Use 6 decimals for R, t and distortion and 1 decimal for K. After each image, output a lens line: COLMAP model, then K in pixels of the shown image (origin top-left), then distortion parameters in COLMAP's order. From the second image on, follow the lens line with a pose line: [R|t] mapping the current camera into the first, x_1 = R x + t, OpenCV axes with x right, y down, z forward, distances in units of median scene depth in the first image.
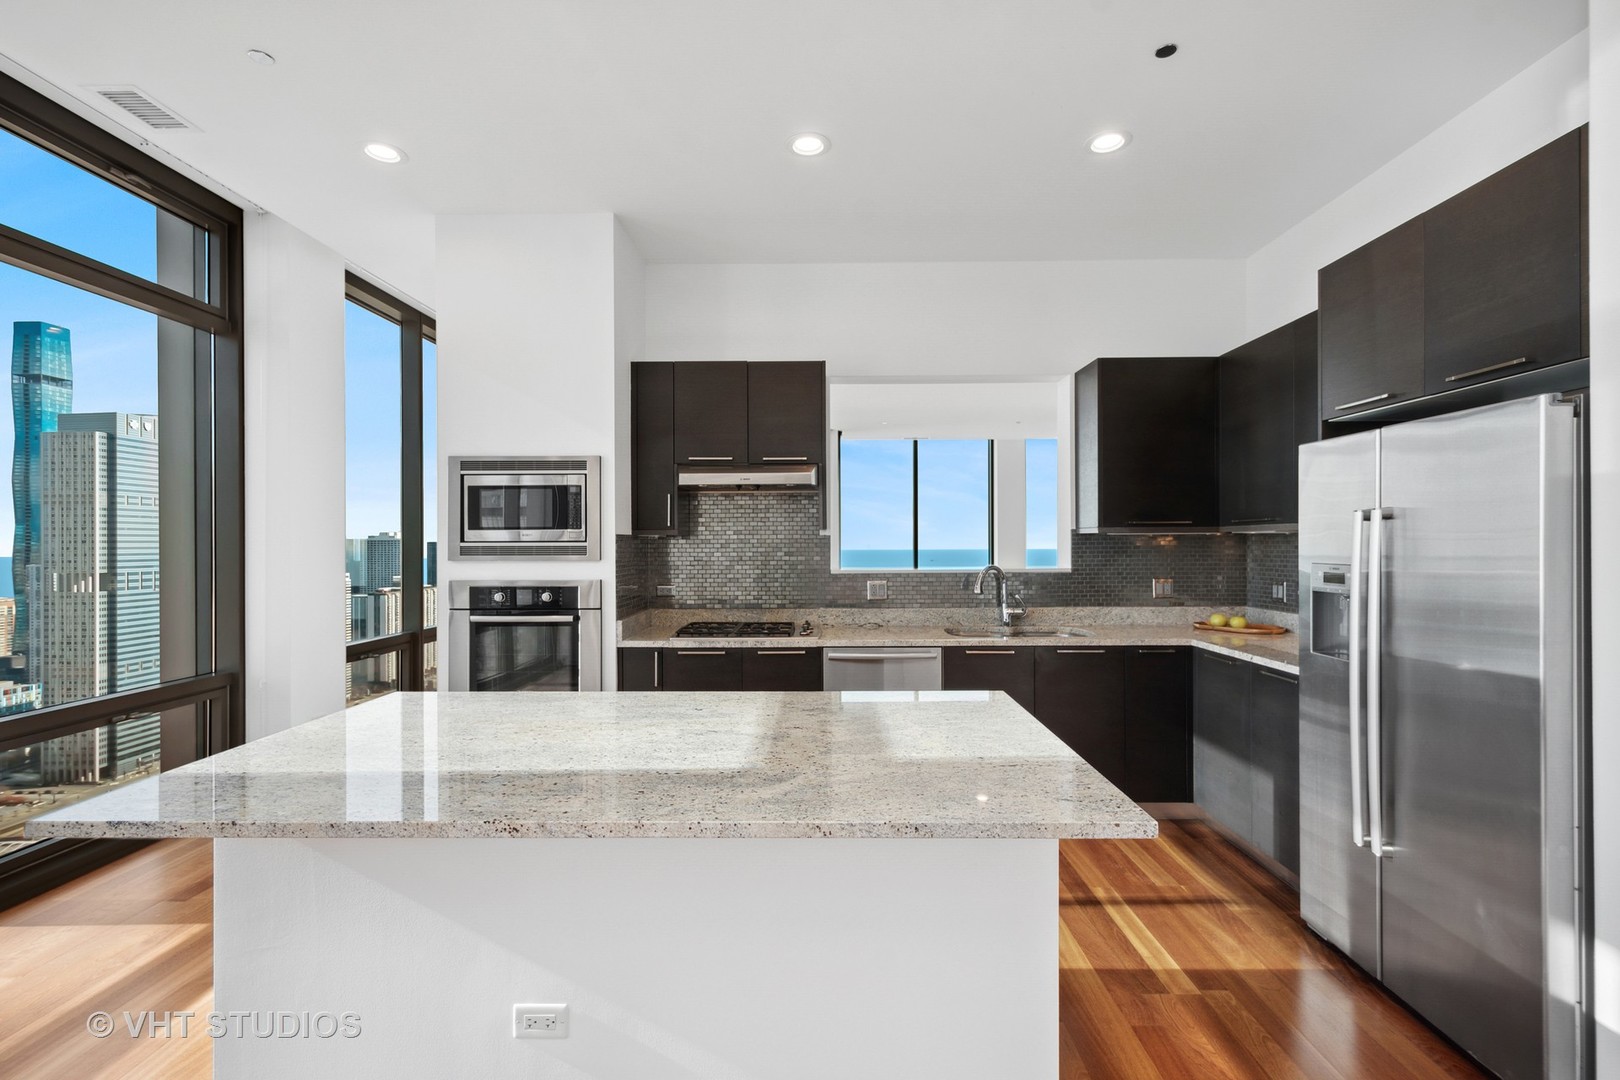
lens RADIAL K [[725.8, 0, 811.5], [0, 725.8, 541.8], [0, 0, 1]] dist [0.011349, 0.000482]
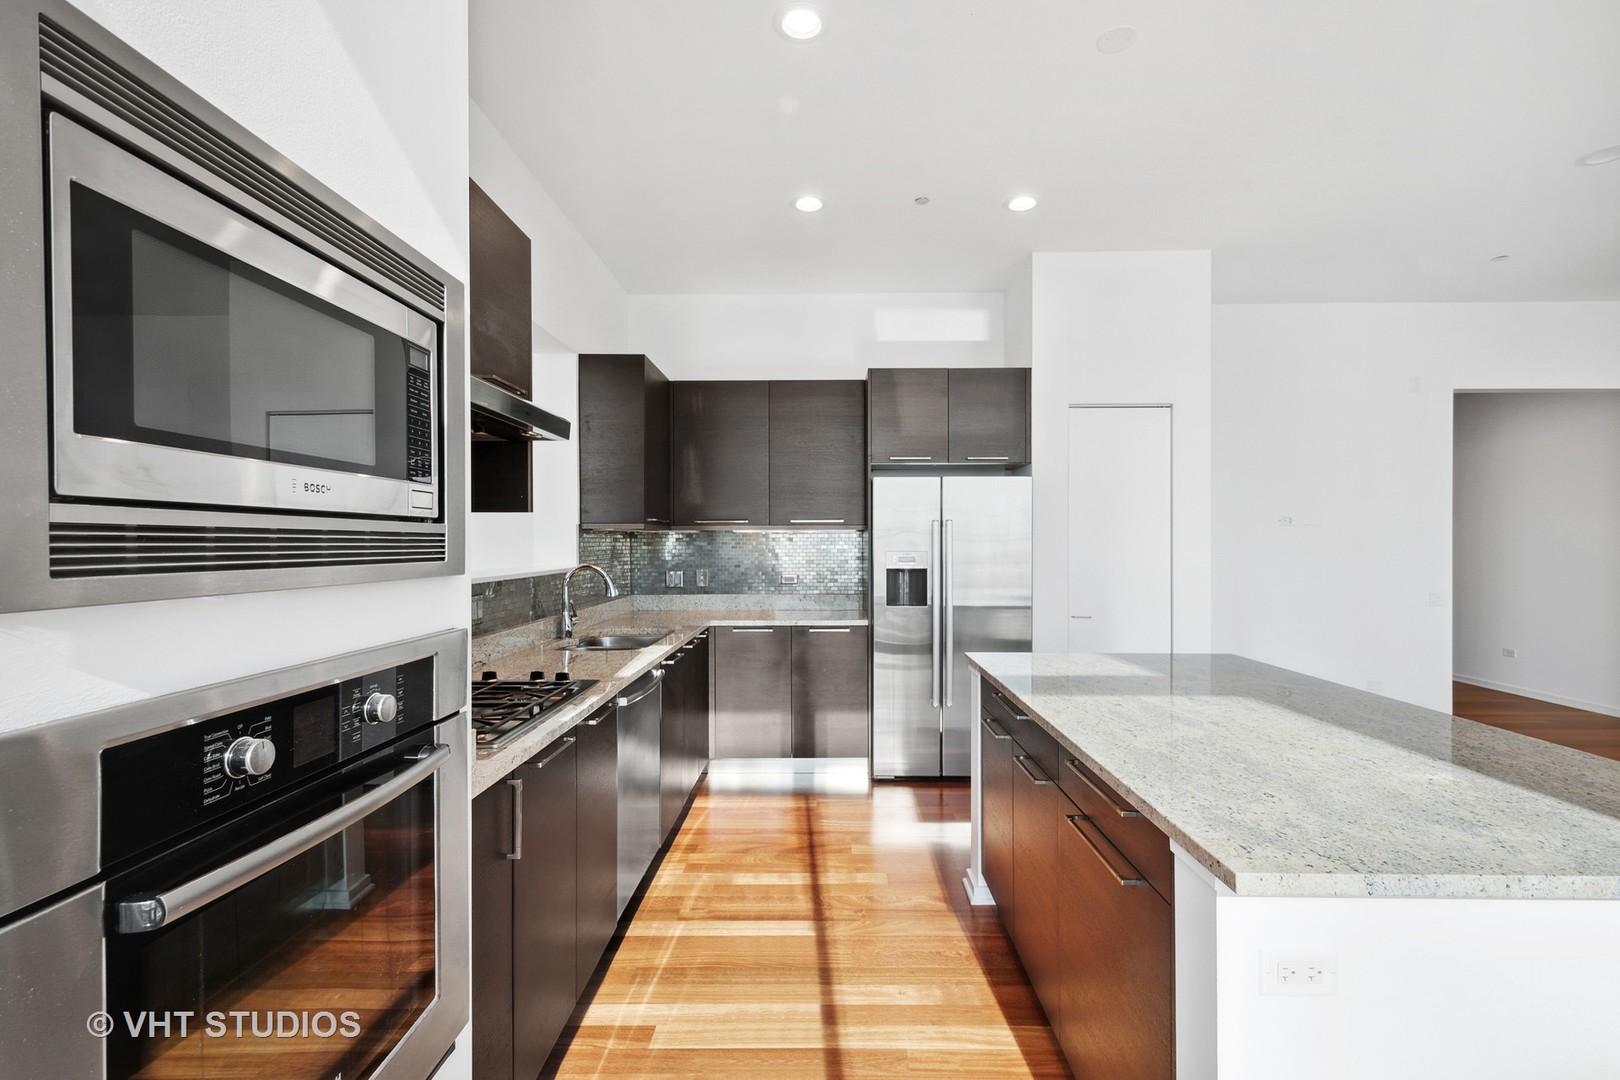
lens RADIAL K [[725.8, 0, 822.4], [0, 725.8, 542.3], [0, 0, 1]] dist [0.011349, 0.000482]
pose [[-0.015380, 0.003922, 0.999874, -0.652616], [0.001746, 0.999991, -0.003896, 0.011155], [-0.999880, 0.001686, -0.015386, 0.824340]]
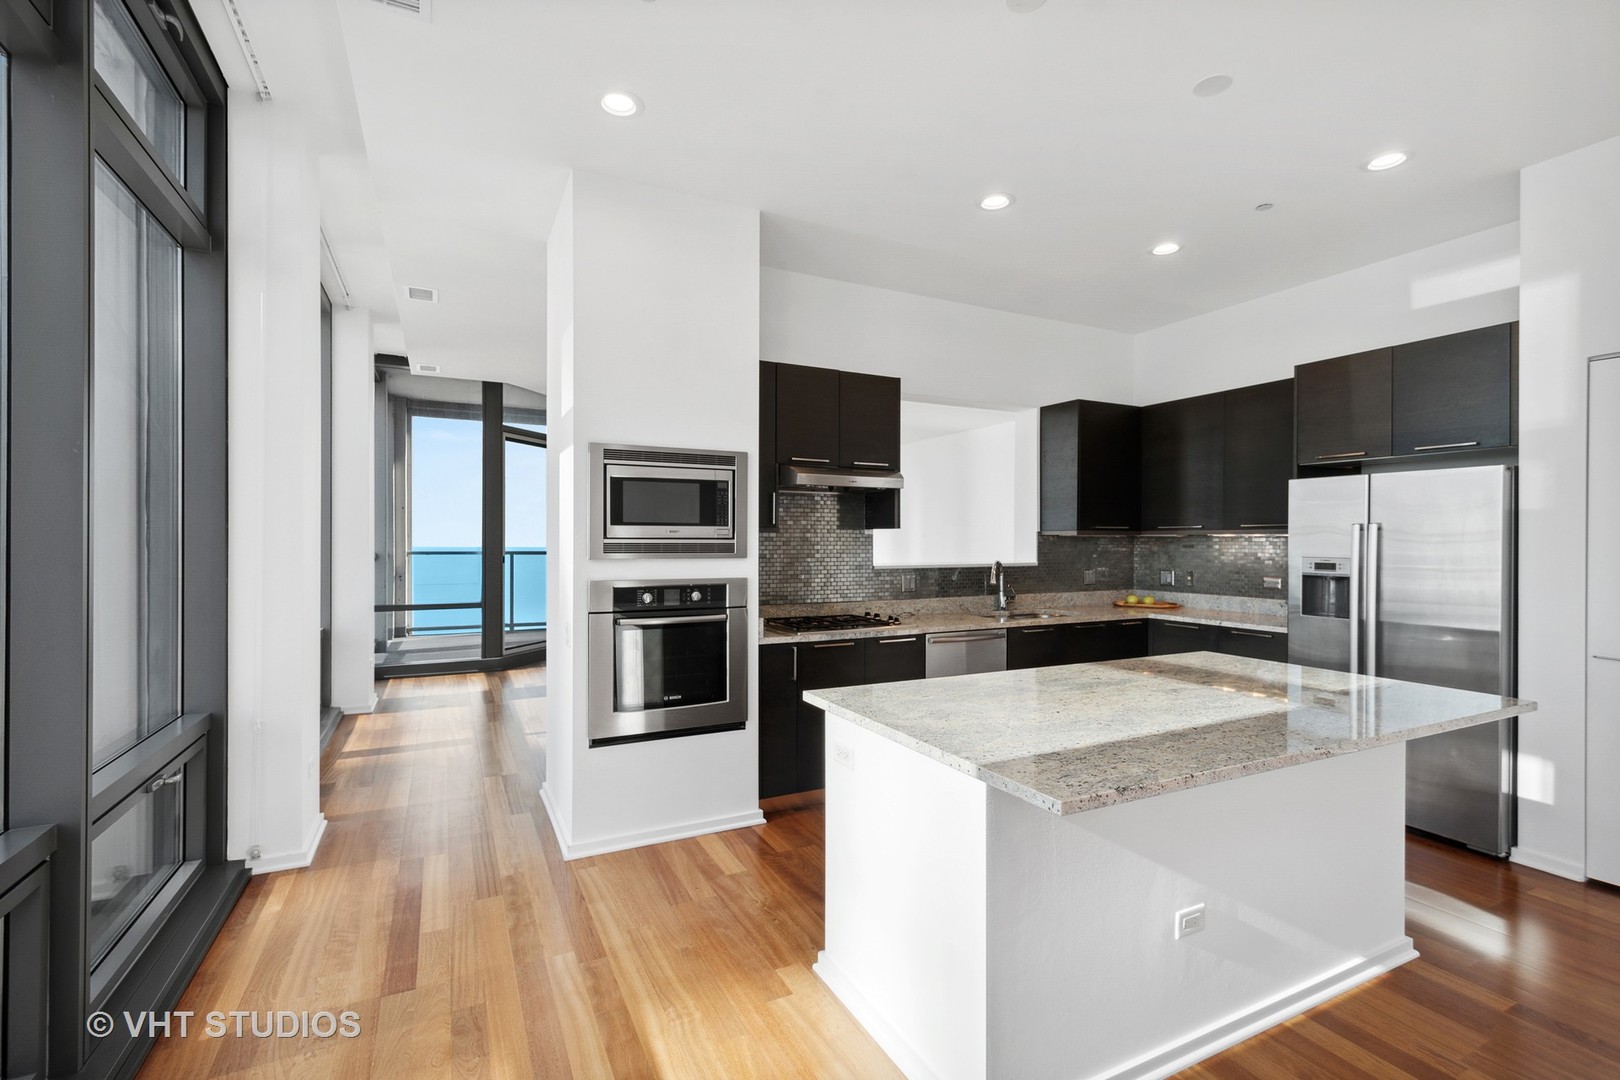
lens RADIAL K [[725.8, 0, 802.7], [0, 725.8, 541.6], [0, 0, 1]] dist [0.011349, 0.000482]
pose [[0.886496, 0.005525, 0.462704, -0.679766], [-0.006796, 0.999976, 0.001079, 0.001772], [-0.462687, -0.004101, 0.886512, 0.085515]]
